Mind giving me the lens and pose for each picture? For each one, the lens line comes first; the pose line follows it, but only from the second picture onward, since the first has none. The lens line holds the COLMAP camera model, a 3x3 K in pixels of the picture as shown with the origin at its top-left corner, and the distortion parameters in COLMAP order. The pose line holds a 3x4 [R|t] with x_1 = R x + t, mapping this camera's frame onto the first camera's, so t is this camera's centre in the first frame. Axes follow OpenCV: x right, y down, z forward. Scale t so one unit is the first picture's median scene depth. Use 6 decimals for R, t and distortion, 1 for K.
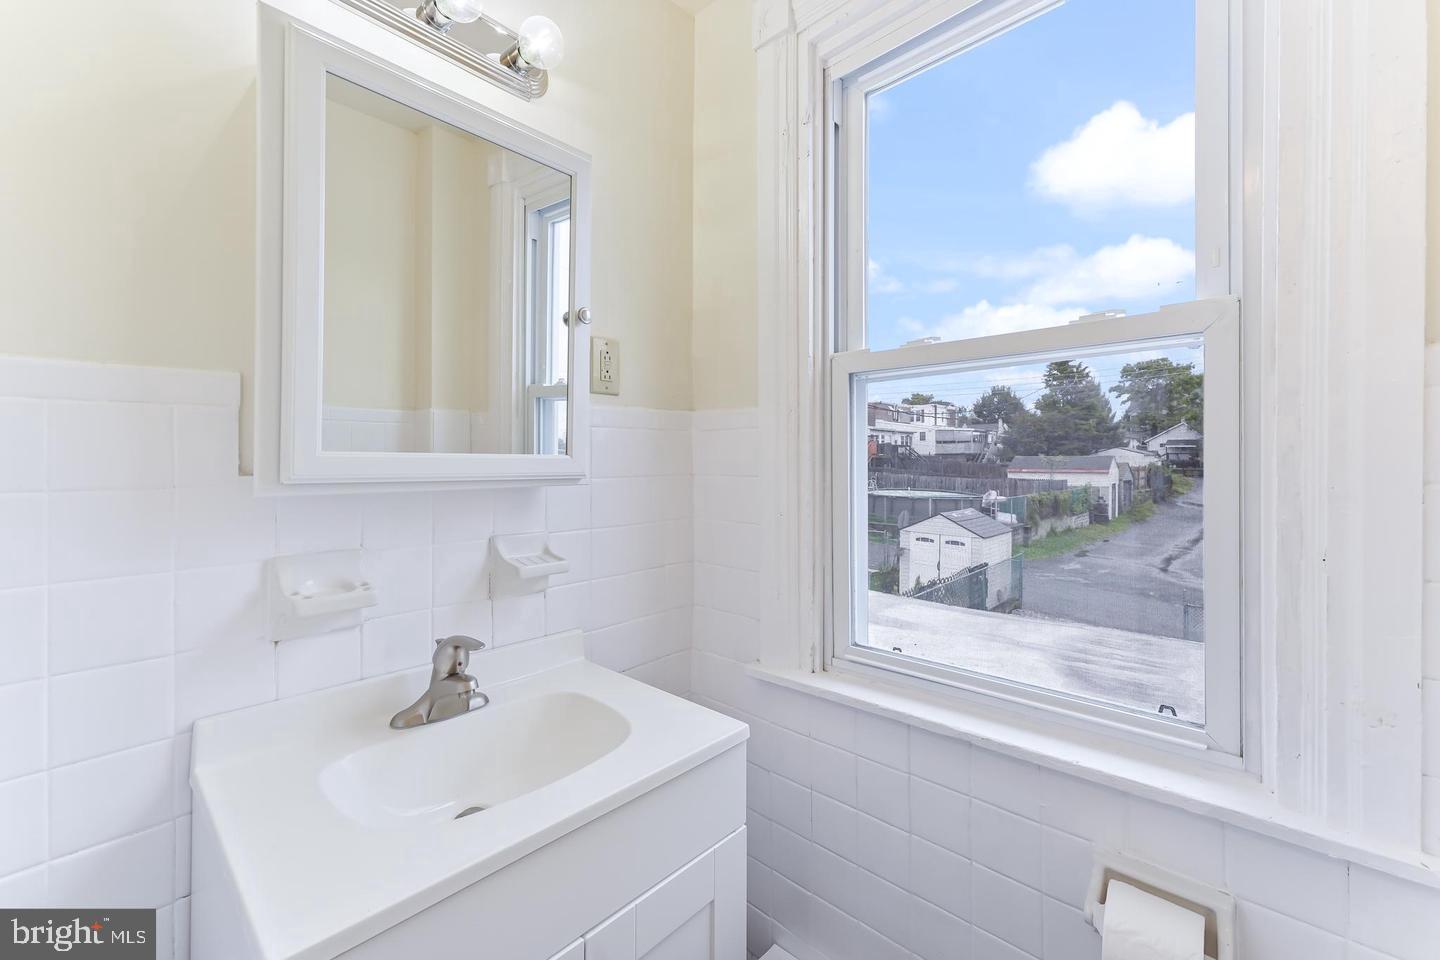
lens RADIAL K [[602.7, 0, 718.4], [0, 602.7, 459.8], [0, 0, 1]] dist [-0.017501, 0.000183]
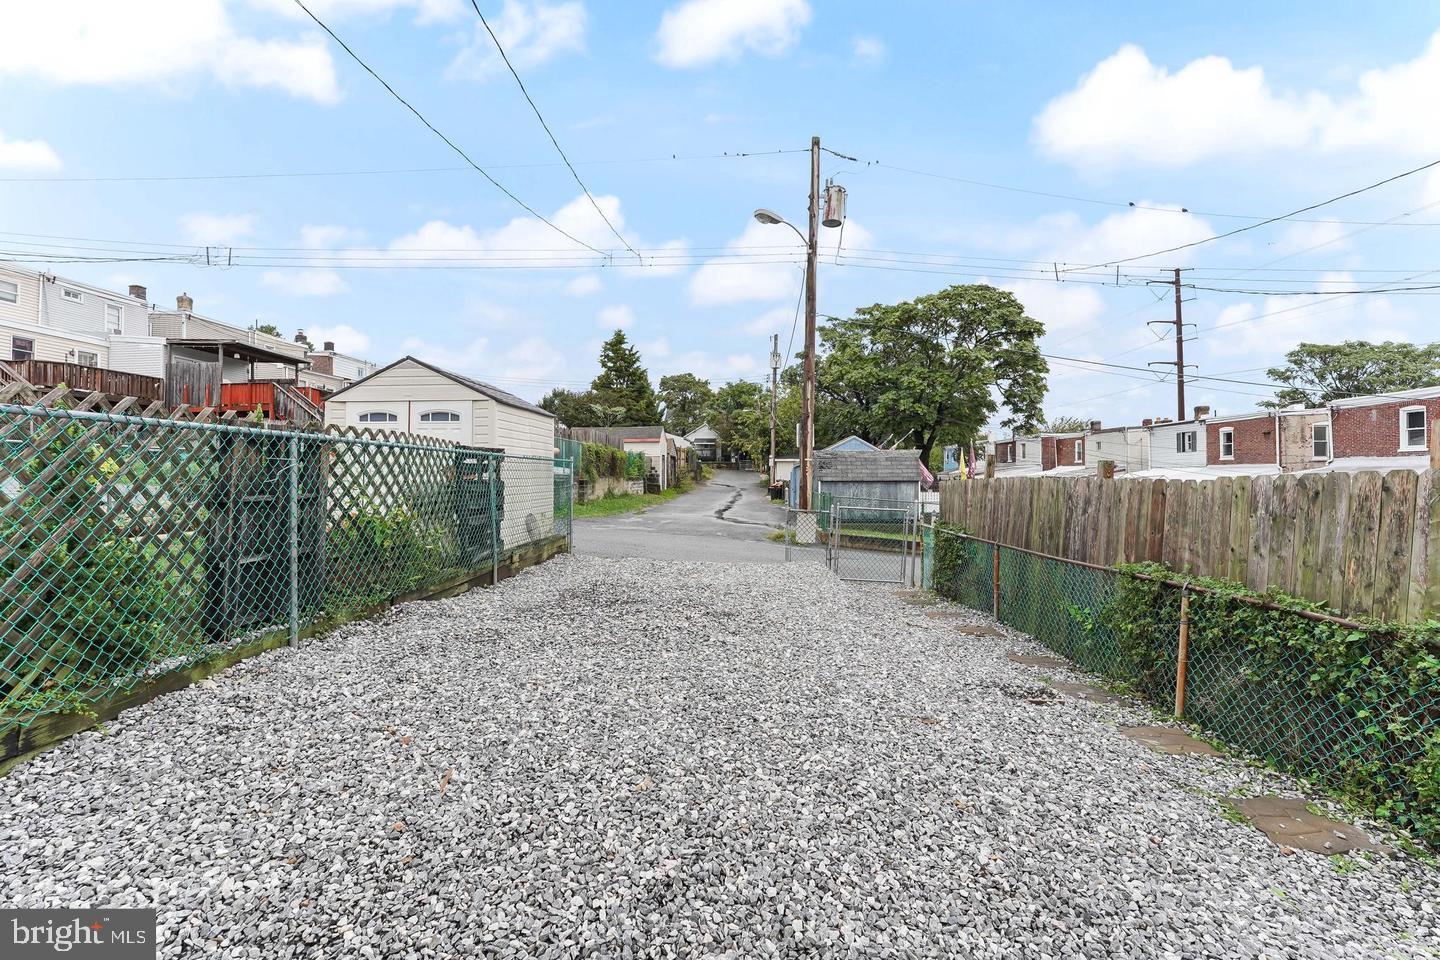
lens RADIAL K [[602.7, 0, 718.4], [0, 602.7, 459.8], [0, 0, 1]] dist [-0.017501, 0.000183]
pose [[0.768720, 0.006417, 0.639553, 0.063236], [0.002307, 0.999915, -0.012805, 0.043827], [-0.639581, 0.011319, 0.768640, 0.120390]]
